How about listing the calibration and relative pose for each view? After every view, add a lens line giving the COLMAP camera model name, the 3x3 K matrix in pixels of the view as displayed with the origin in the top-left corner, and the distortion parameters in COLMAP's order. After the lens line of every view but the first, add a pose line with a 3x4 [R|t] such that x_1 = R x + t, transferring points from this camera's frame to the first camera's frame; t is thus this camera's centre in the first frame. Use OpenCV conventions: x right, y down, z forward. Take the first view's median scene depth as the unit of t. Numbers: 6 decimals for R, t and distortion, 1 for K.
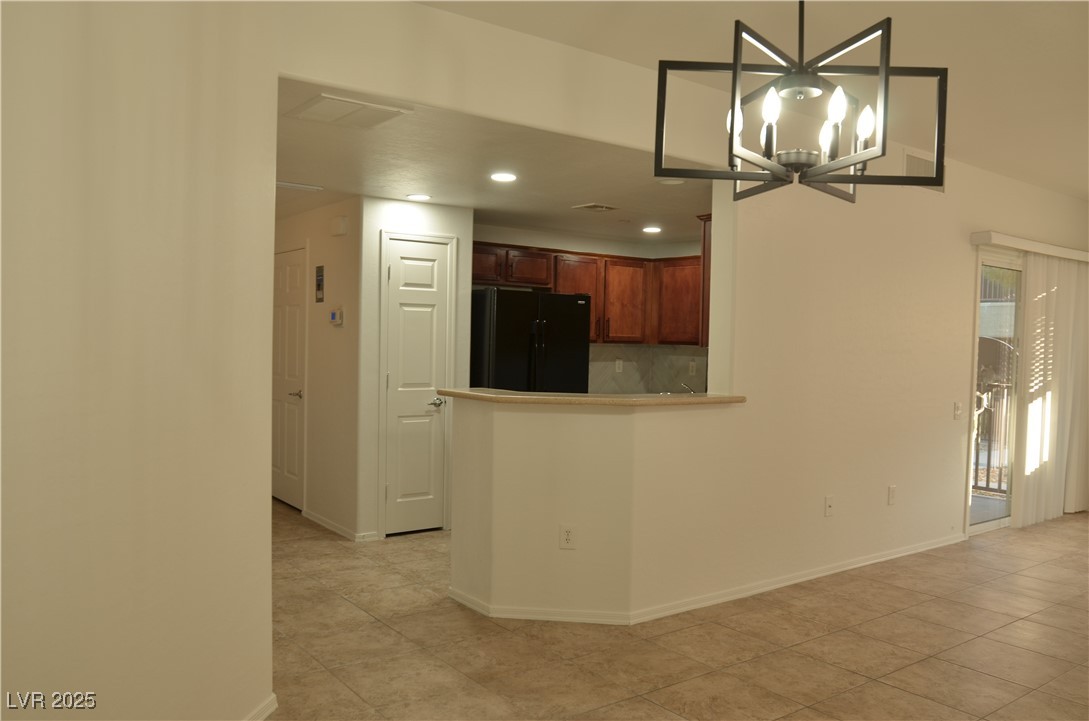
lens RADIAL K [[853.7, 0, 544.2], [0, 853.7, 374.7], [0, 0, 1]] dist [-0.087496, 0.046456]
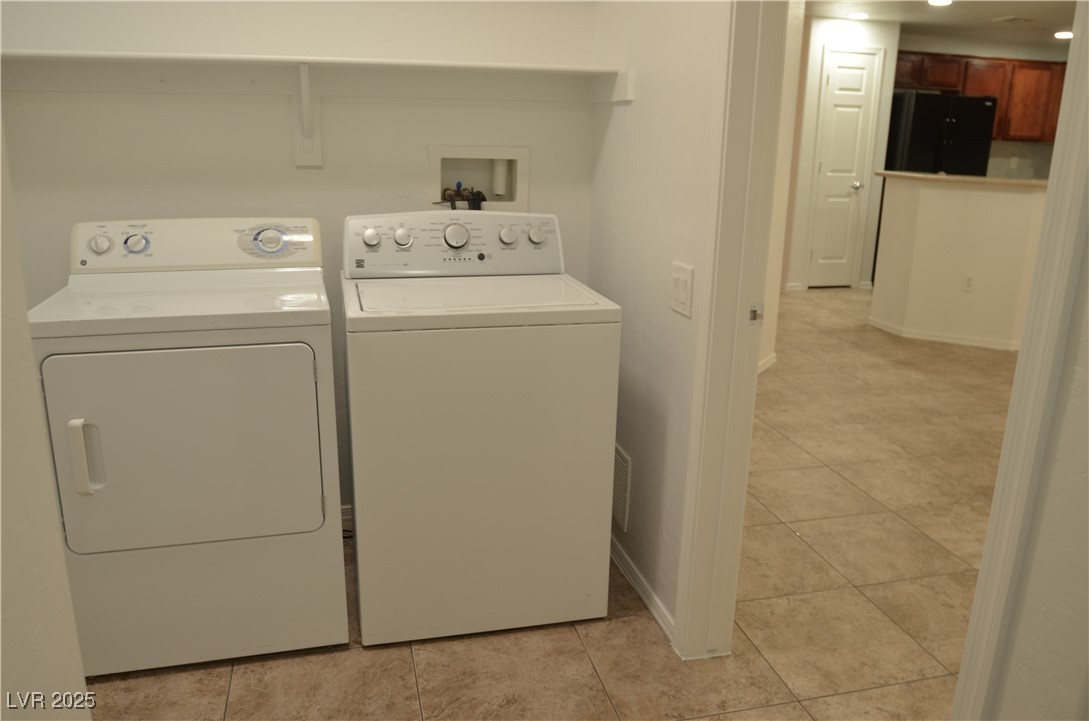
lens RADIAL K [[853.7, 0, 544.2], [0, 853.7, 374.7], [0, 0, 1]] dist [-0.087496, 0.046456]
pose [[0.922817, 0.102525, -0.371346, -0.060850], [-0.015381, 0.972973, 0.230405, 0.024430], [0.384932, -0.206910, 0.899453, -0.349588]]
